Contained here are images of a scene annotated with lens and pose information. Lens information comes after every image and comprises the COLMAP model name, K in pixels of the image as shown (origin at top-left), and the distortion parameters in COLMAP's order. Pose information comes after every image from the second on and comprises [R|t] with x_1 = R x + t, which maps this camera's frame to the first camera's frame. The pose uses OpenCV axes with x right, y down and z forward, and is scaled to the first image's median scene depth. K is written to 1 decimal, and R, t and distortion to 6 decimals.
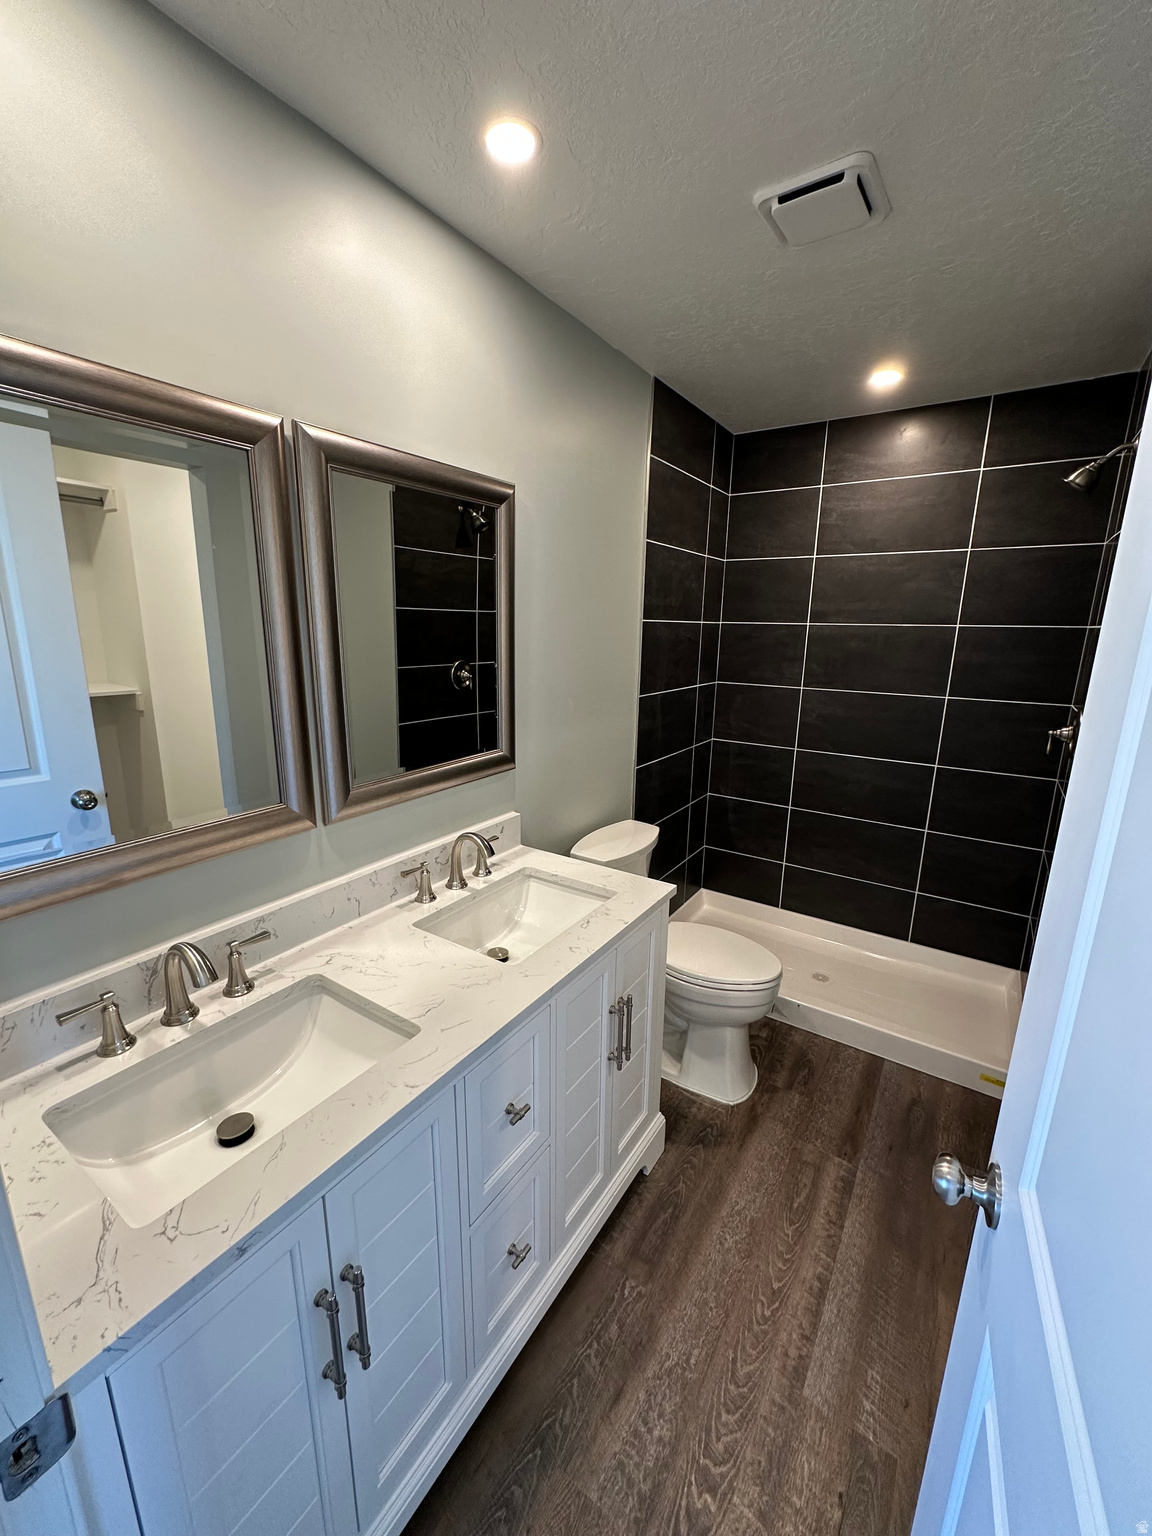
lens RADIAL K [[610.9, 0, 572.9], [0, 610.9, 763.2], [0, 0, 1]] dist [-0.003797, 0.000059]
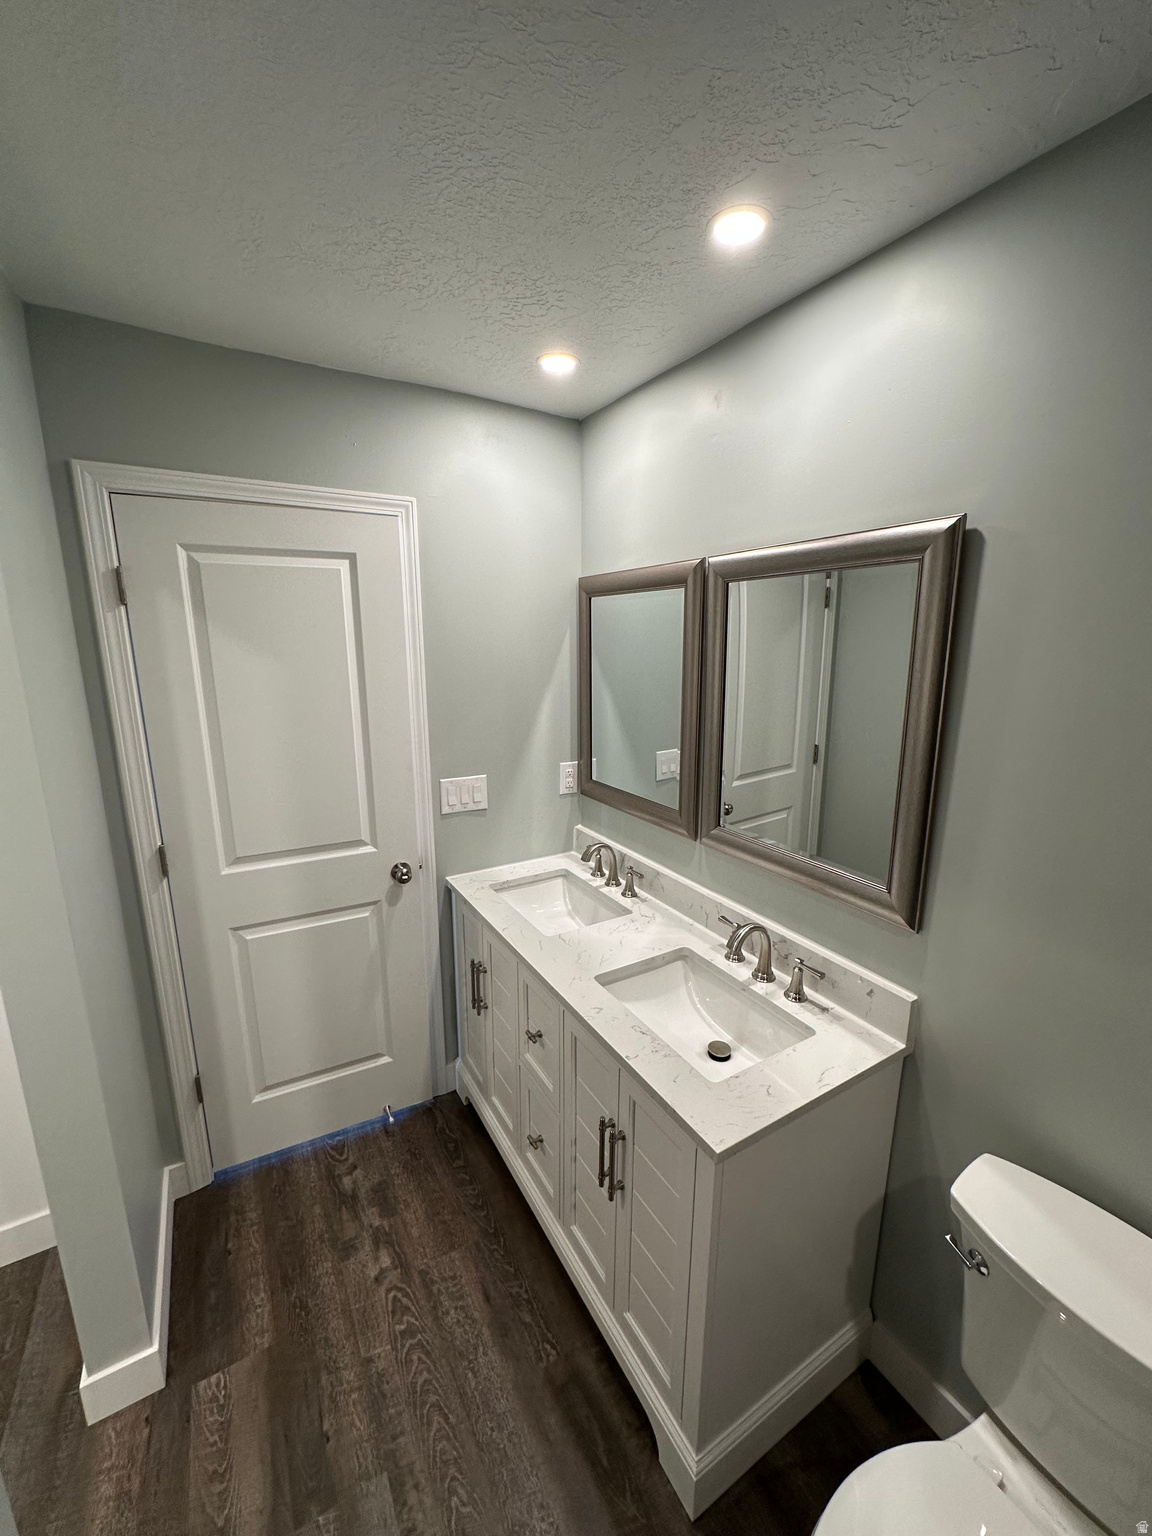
lens RADIAL K [[610.9, 0, 575.0], [0, 610.9, 767.8], [0, 0, 1]] dist [-0.003797, 0.000059]
pose [[-0.434571, 0.171930, -0.884075, 0.883705], [-0.210071, 0.935185, 0.285131, -0.383527], [0.875796, 0.309628, -0.370286, 1.220009]]
